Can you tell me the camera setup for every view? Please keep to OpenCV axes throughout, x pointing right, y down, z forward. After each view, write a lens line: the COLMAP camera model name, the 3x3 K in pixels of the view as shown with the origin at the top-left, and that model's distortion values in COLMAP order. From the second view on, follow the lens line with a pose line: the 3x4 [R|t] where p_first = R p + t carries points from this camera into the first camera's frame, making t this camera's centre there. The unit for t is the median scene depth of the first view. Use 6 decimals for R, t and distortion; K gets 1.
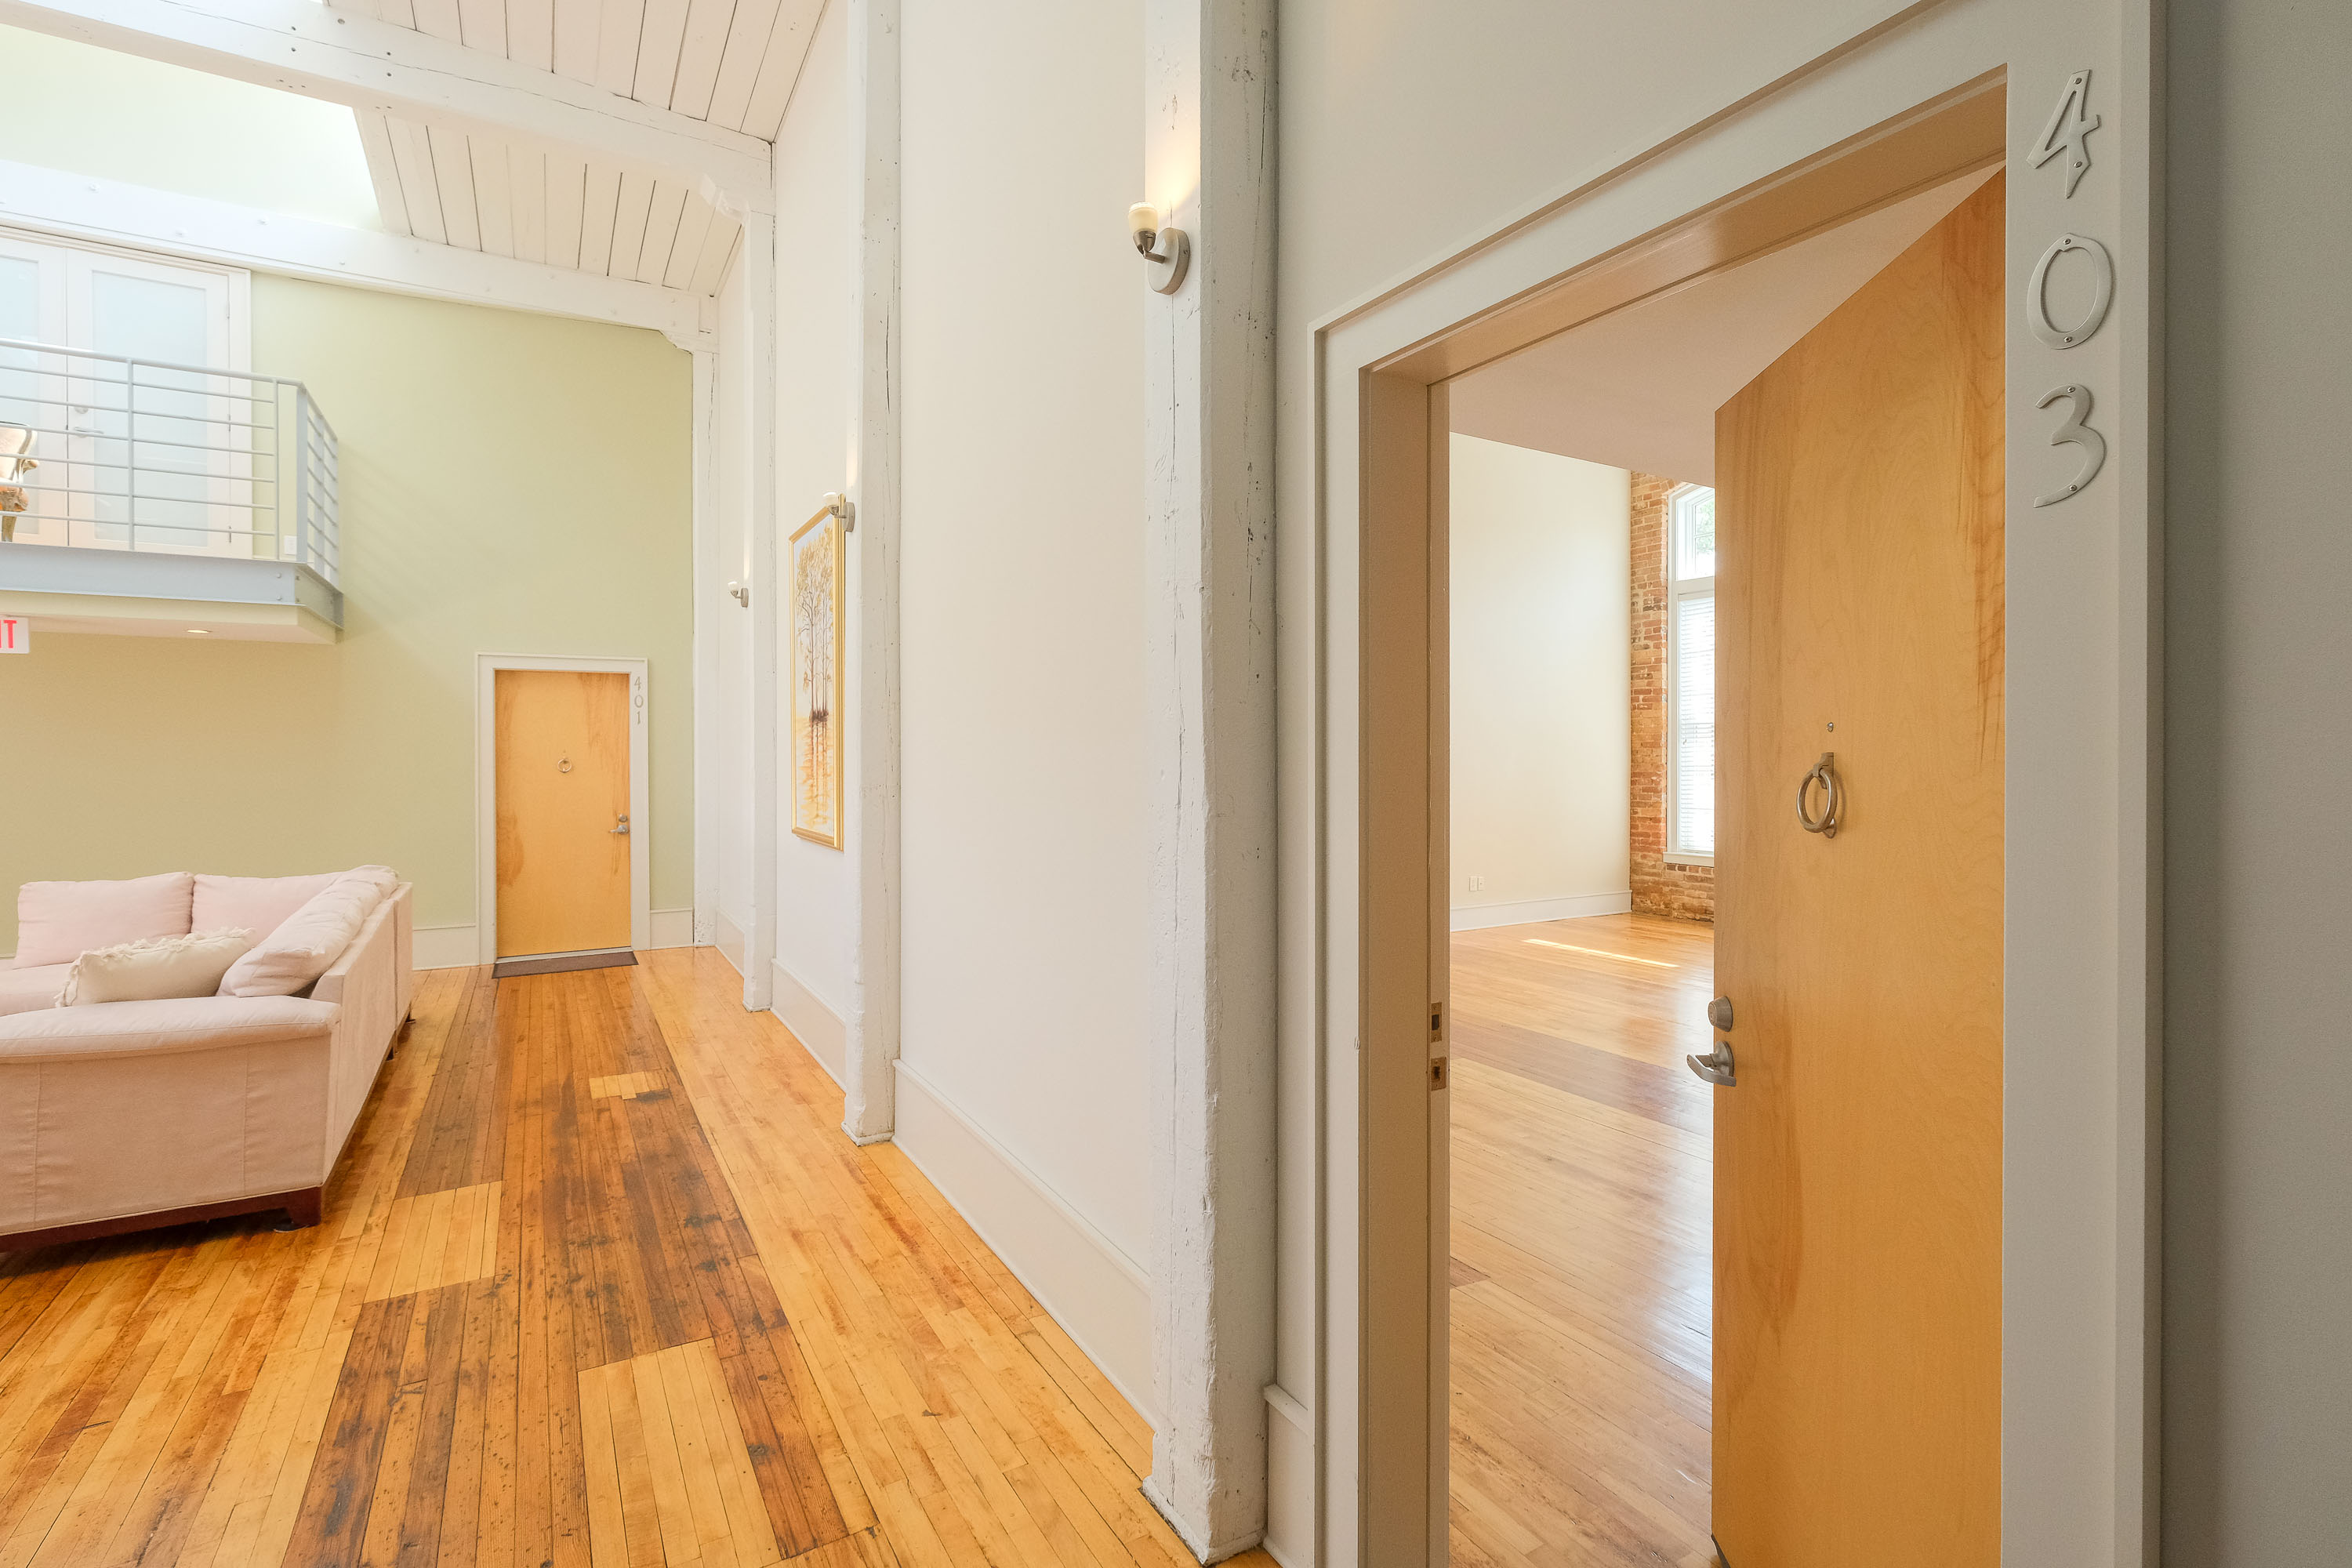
lens RADIAL K [[1048.4, 0, 1180.3], [0, 1048.4, 774.4], [0, 0, 1]] dist [-0.001561, 0.000208]
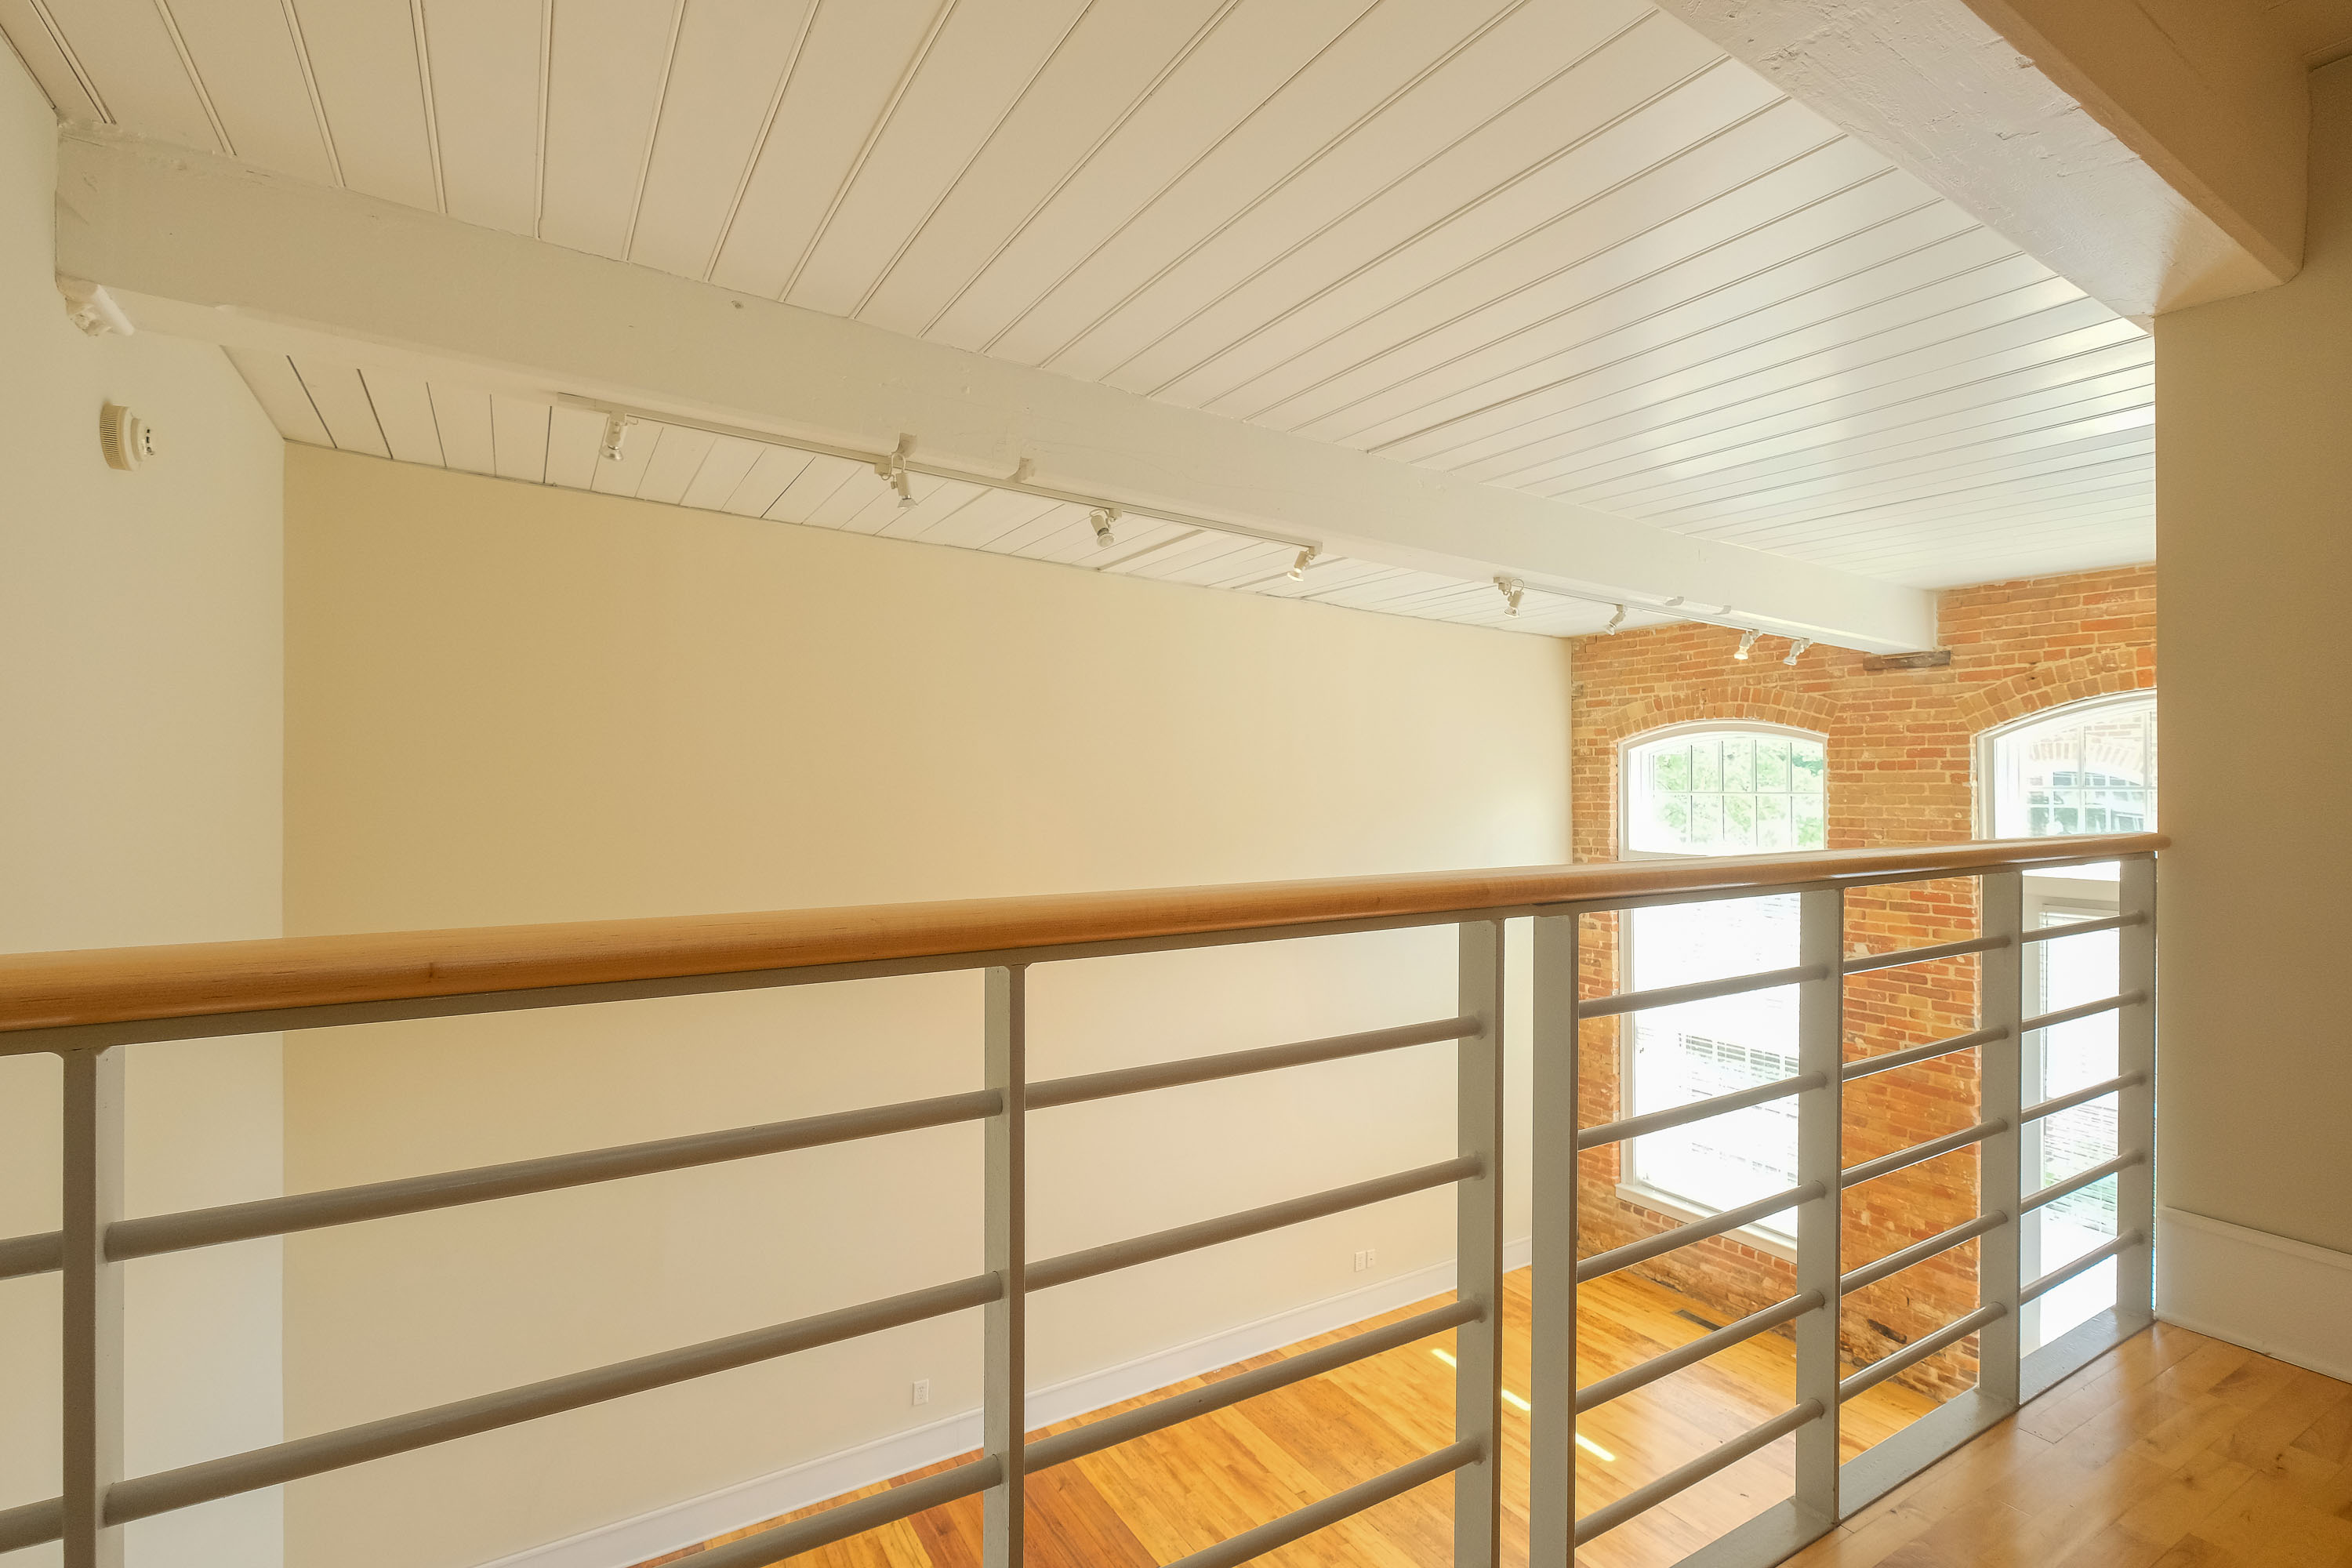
lens RADIAL K [[1048.4, 0, 1162.7], [0, 1048.4, 778.9], [0, 0, 1]] dist [-0.001561, 0.000208]
pose [[0.999747, -0.004082, 0.022140, 0.097036], [0.004348, 0.999919, -0.011976, -0.228741], [-0.022089, 0.012069, 0.999683, 0.200565]]
